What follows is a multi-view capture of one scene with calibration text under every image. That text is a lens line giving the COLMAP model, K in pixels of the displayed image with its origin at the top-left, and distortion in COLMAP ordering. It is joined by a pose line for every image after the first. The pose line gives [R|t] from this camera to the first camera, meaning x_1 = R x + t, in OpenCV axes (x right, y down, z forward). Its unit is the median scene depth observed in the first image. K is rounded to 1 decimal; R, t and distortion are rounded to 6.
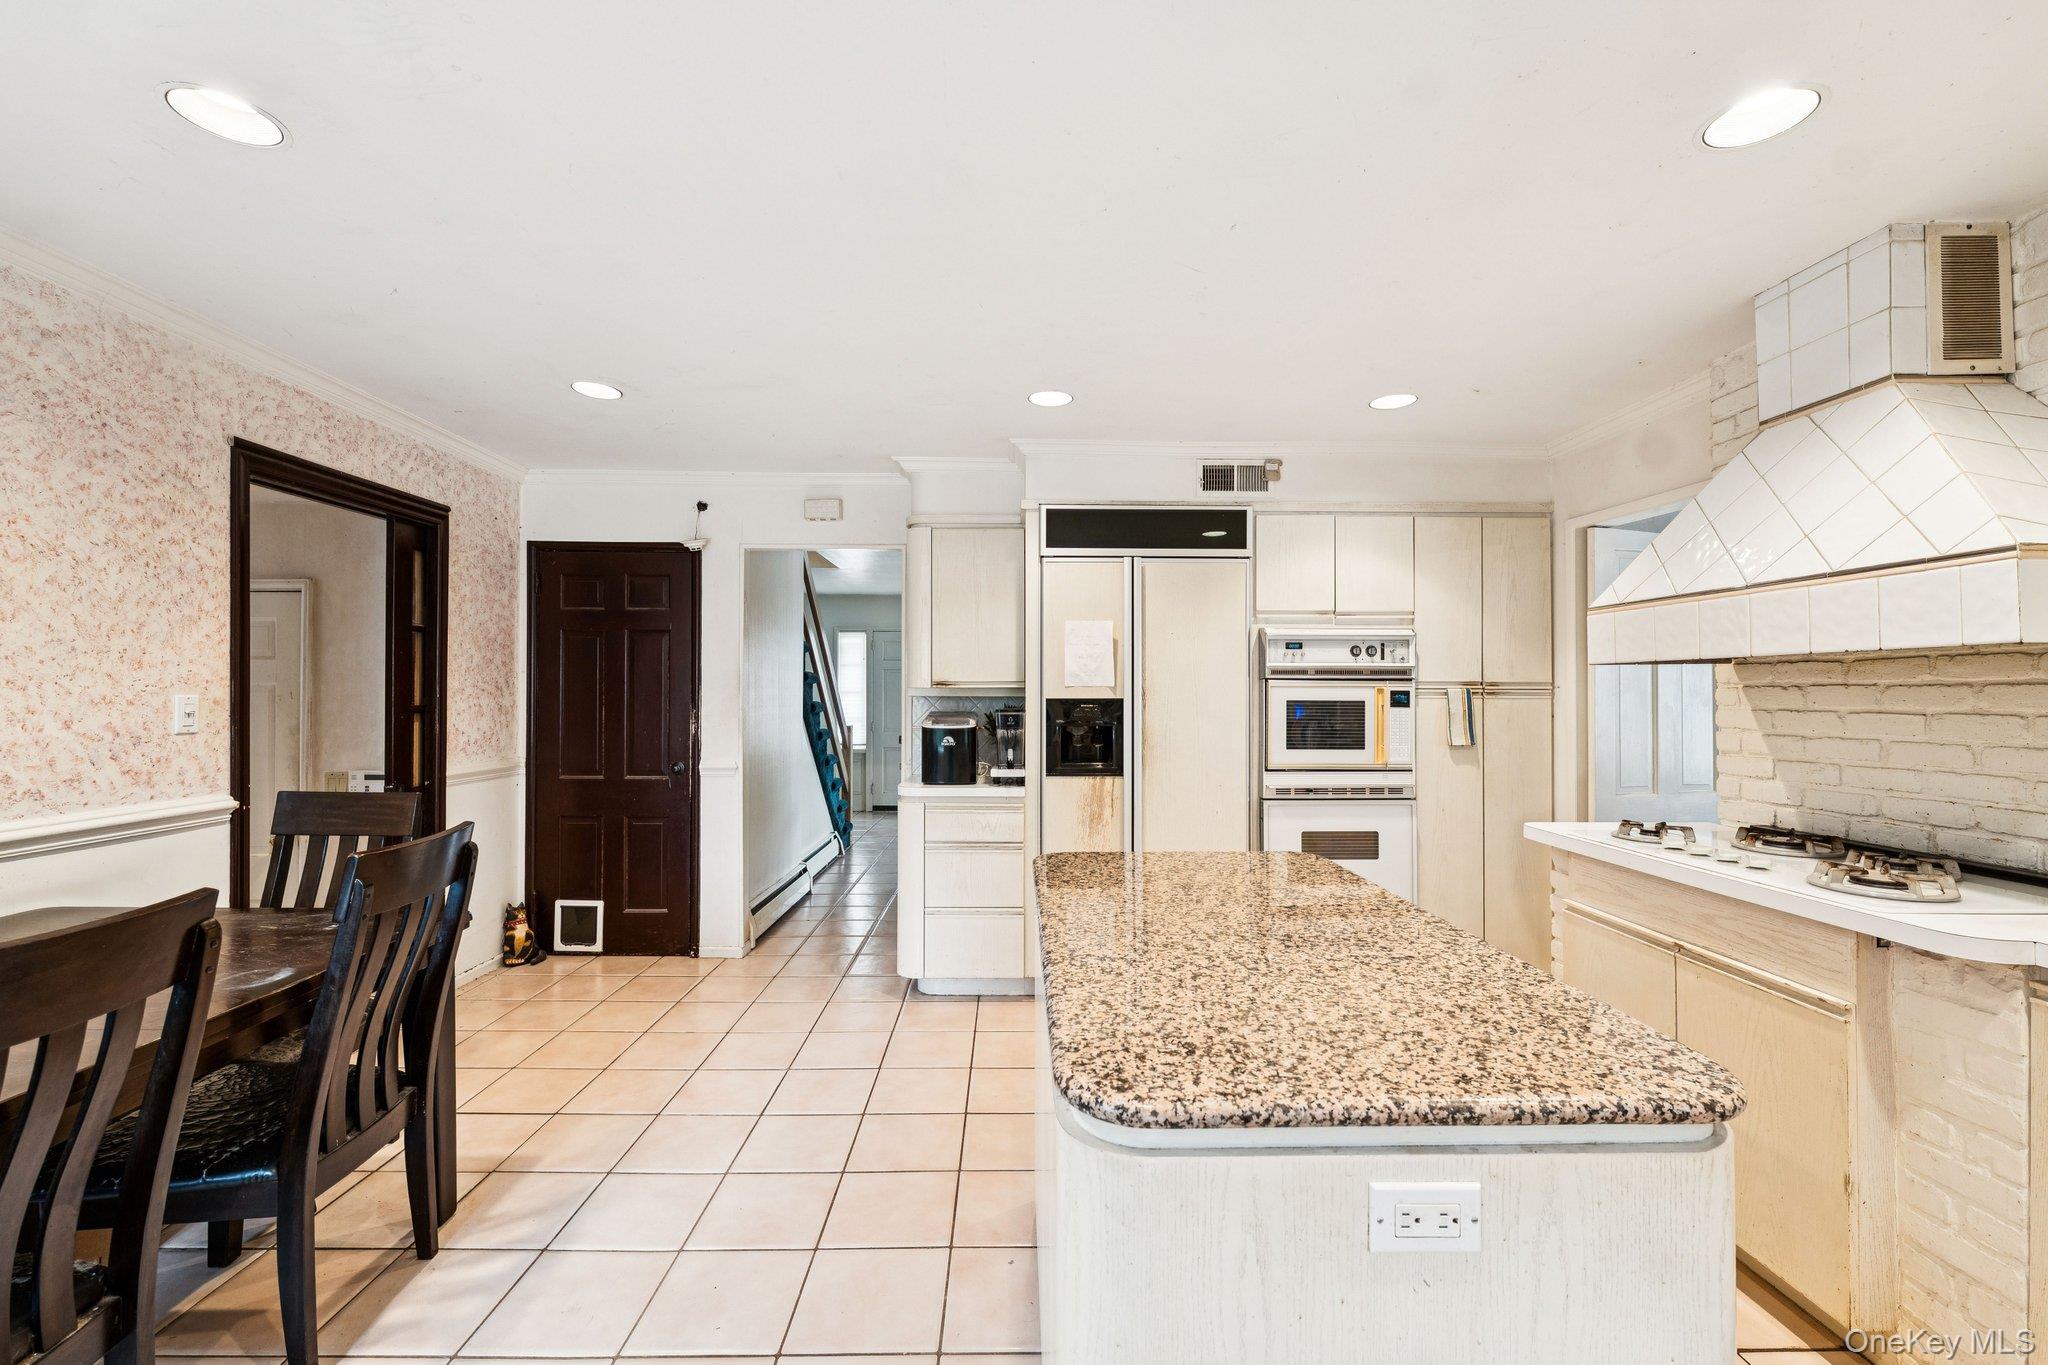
lens RADIAL K [[854.7, 0, 1025.6], [0, 854.7, 686.2], [0, 0, 1]] dist [0.000201, 0.000058]
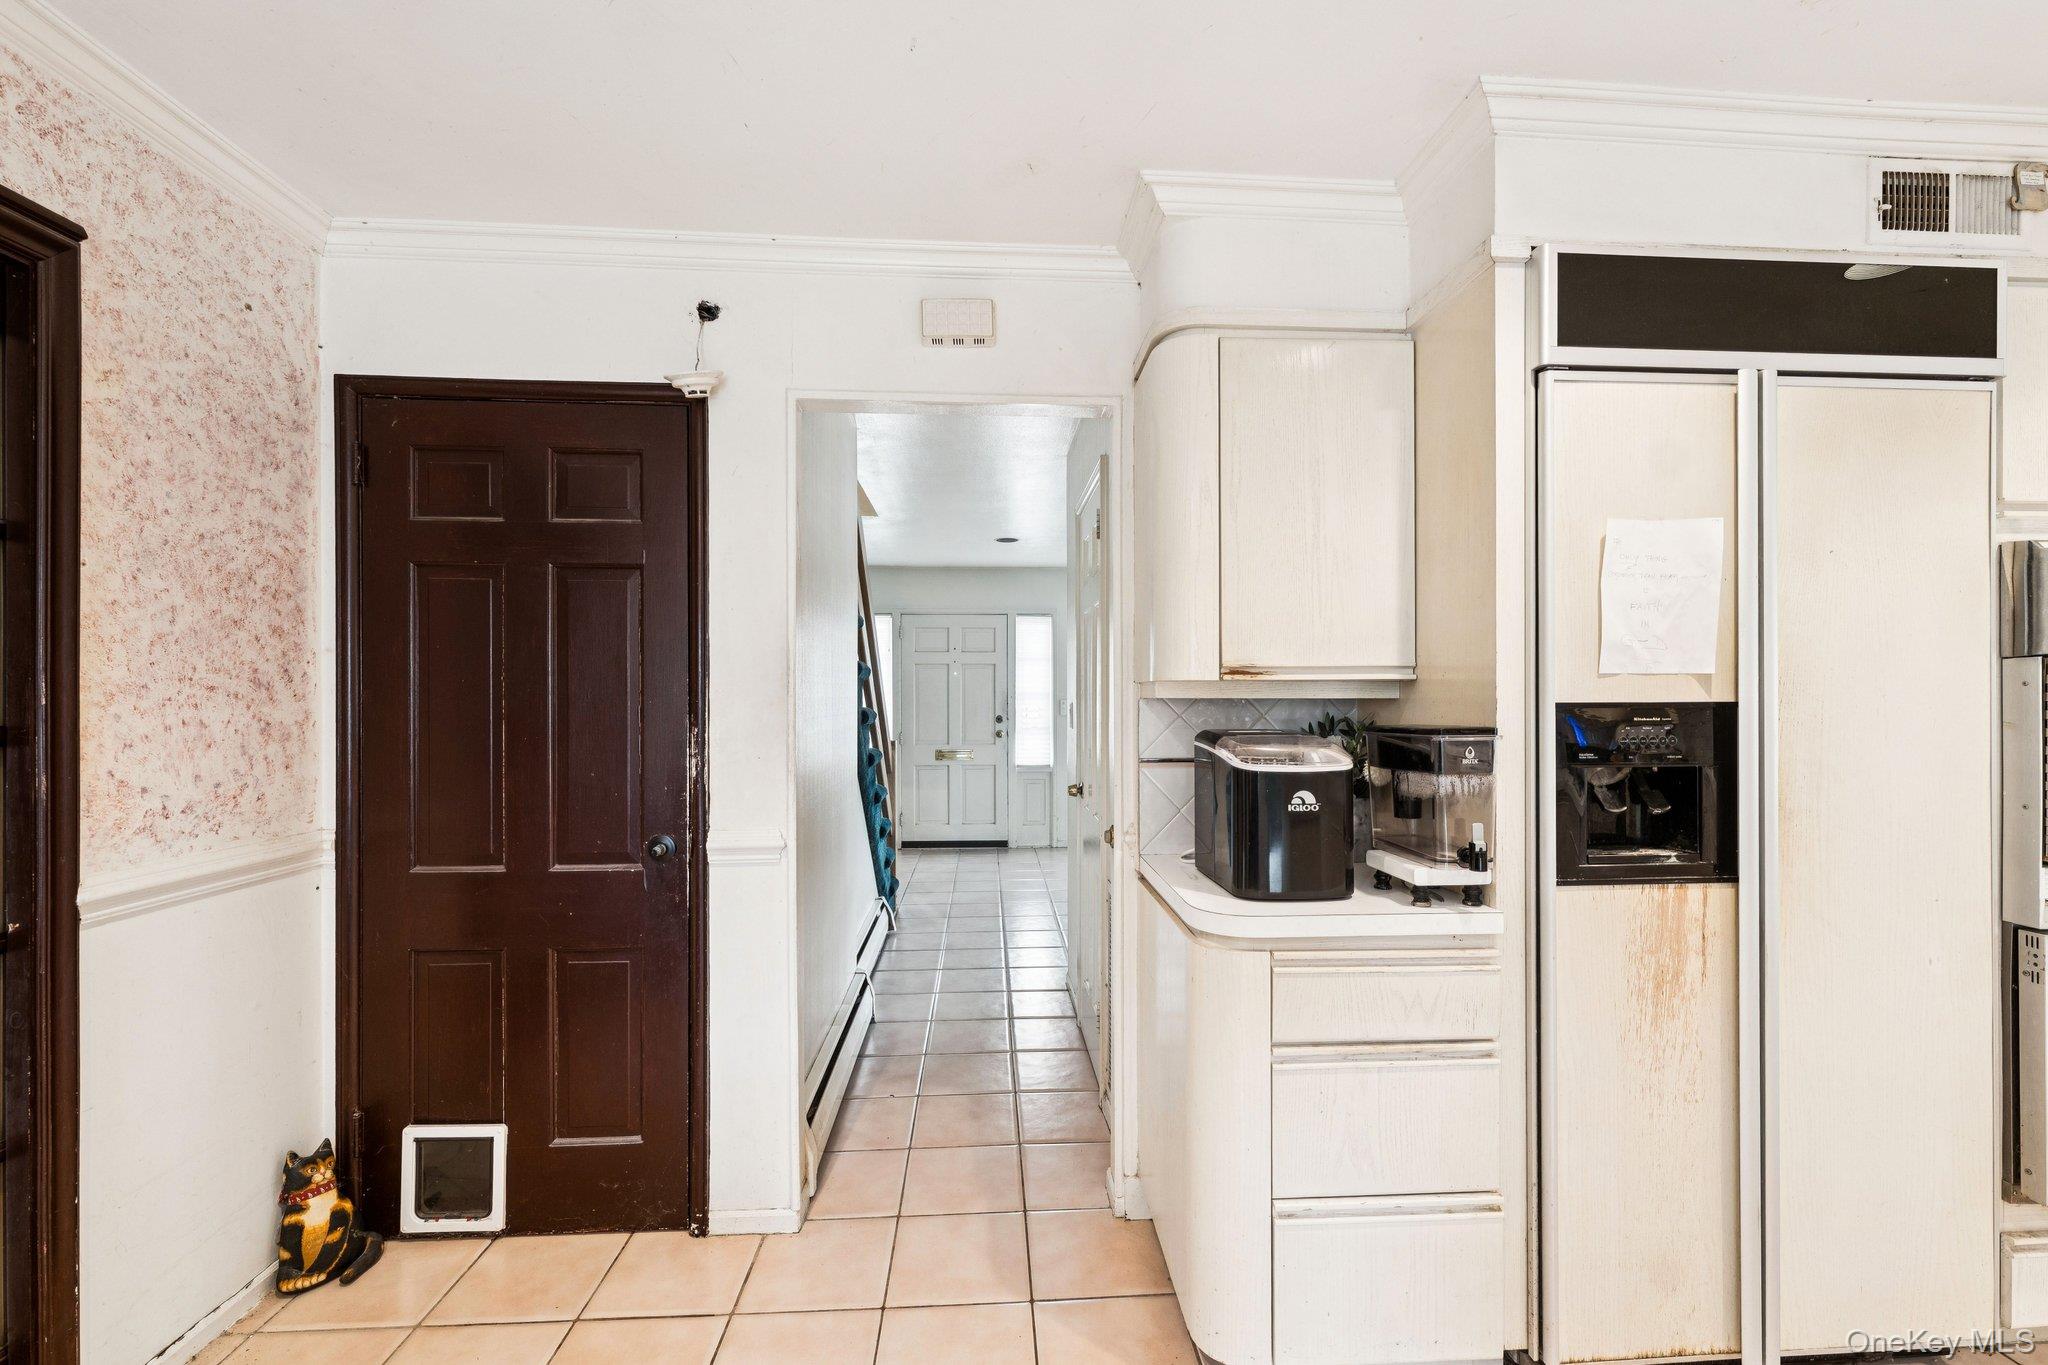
lens RADIAL K [[849.7, 0, 1027.8], [0, 849.7, 696.8], [0, 0, 1]] dist [-0.000034, 0.000075]
pose [[0.998810, -0.003724, 0.048626, -0.256398], [0.003256, 0.999948, 0.009705, 0.006482], [-0.048660, -0.009535, 0.998770, 0.586615]]
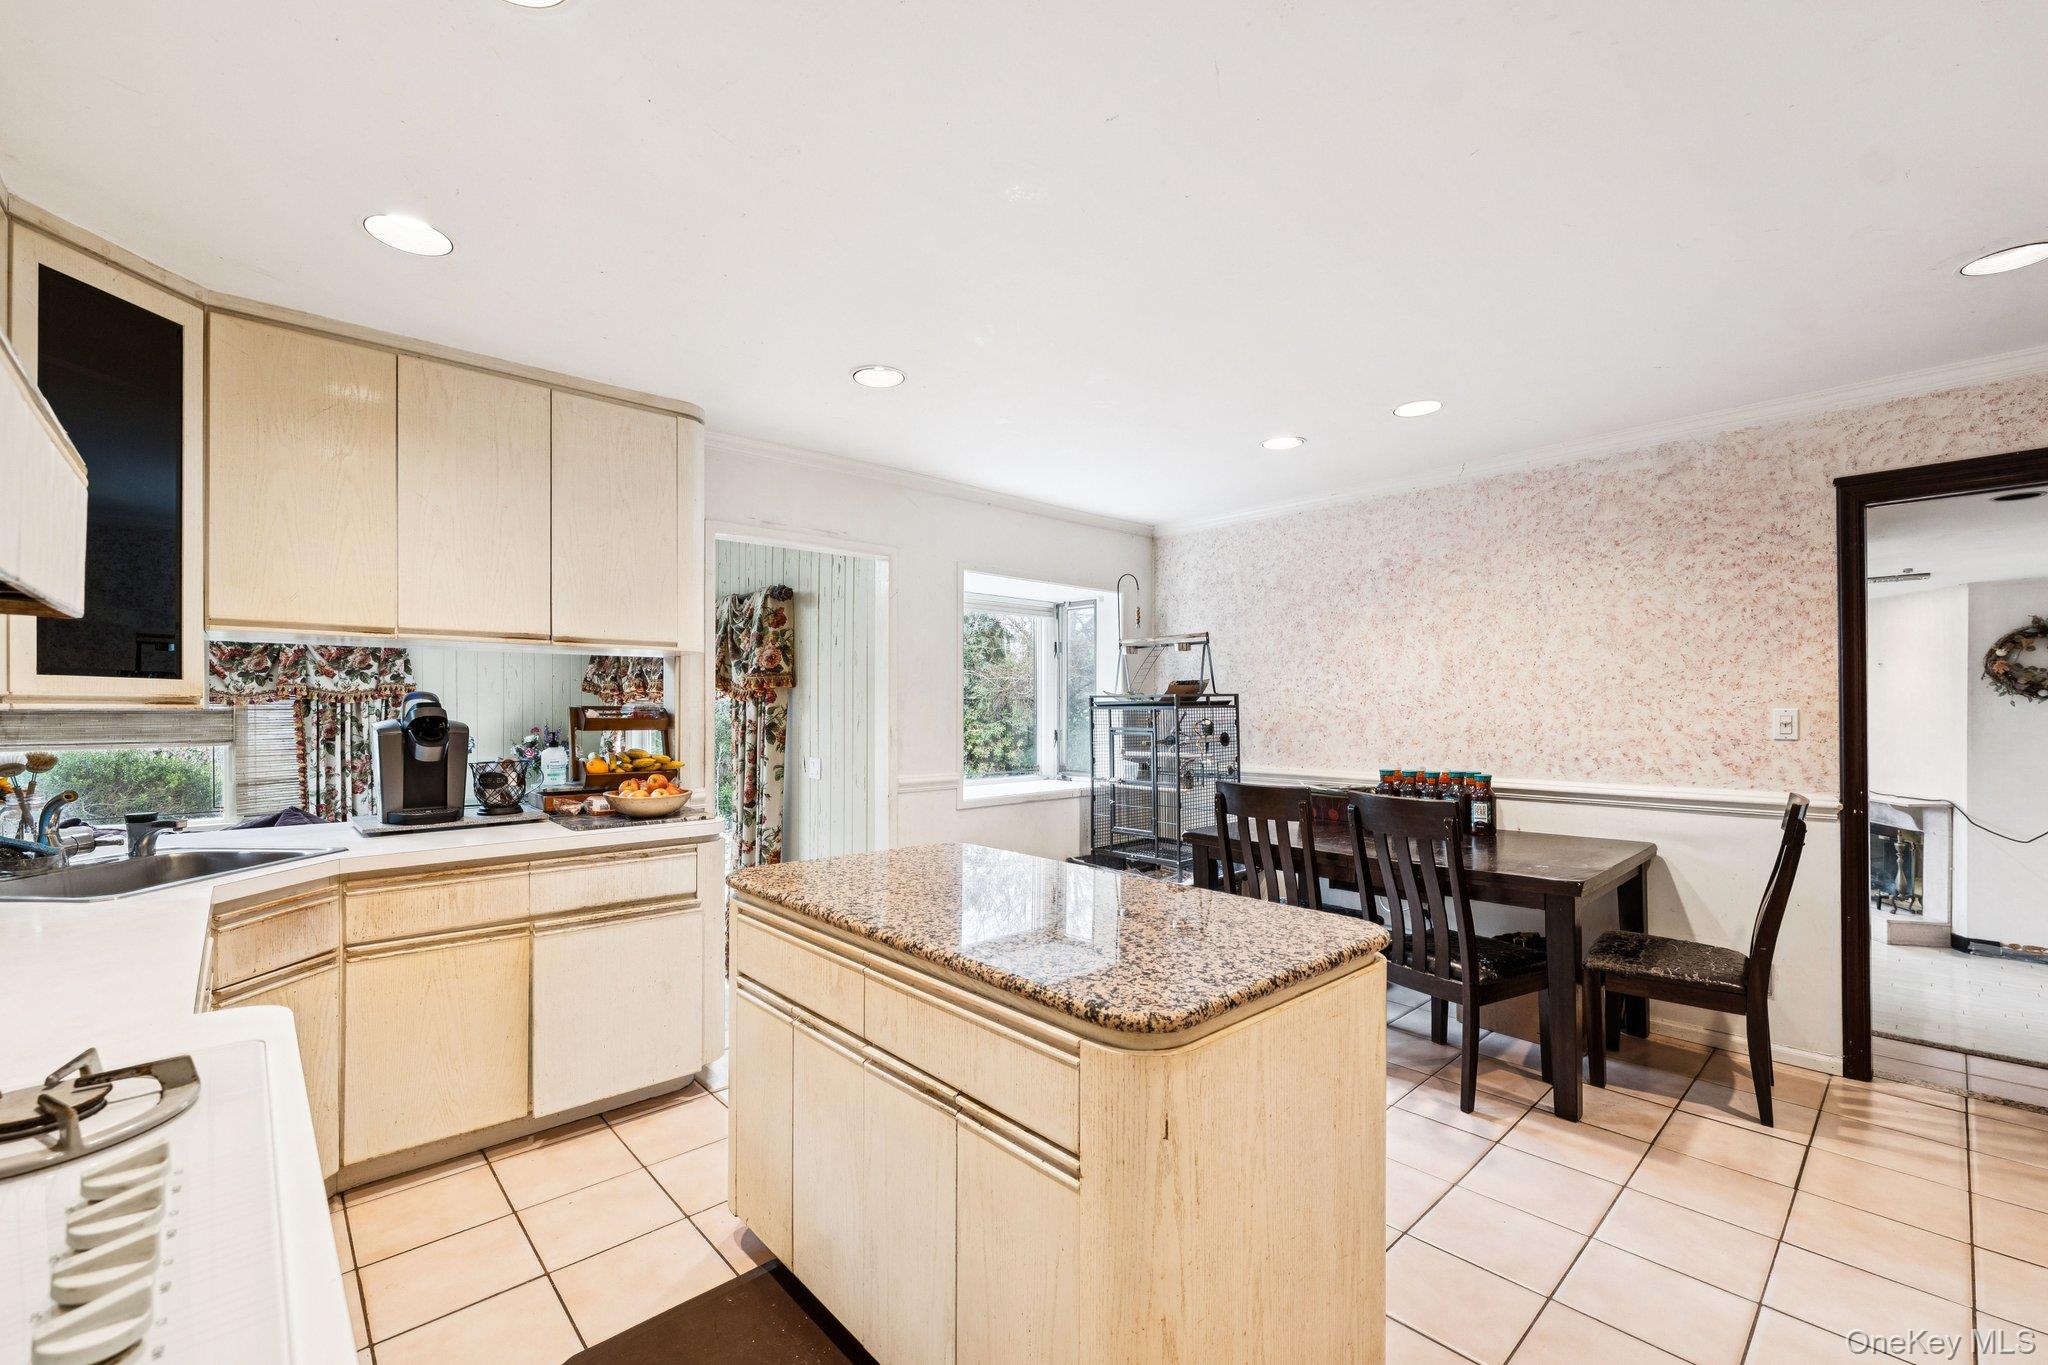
lens RADIAL K [[841.9, 0, 1030.8], [0, 841.9, 709.5], [0, 0, 1]] dist [0.001210, 0.000074]
pose [[-0.745642, -0.001378, -0.666346, 0.442506], [0.004092, 0.999970, -0.006647, 0.010610], [0.666334, -0.007683, -0.745613, 0.823496]]
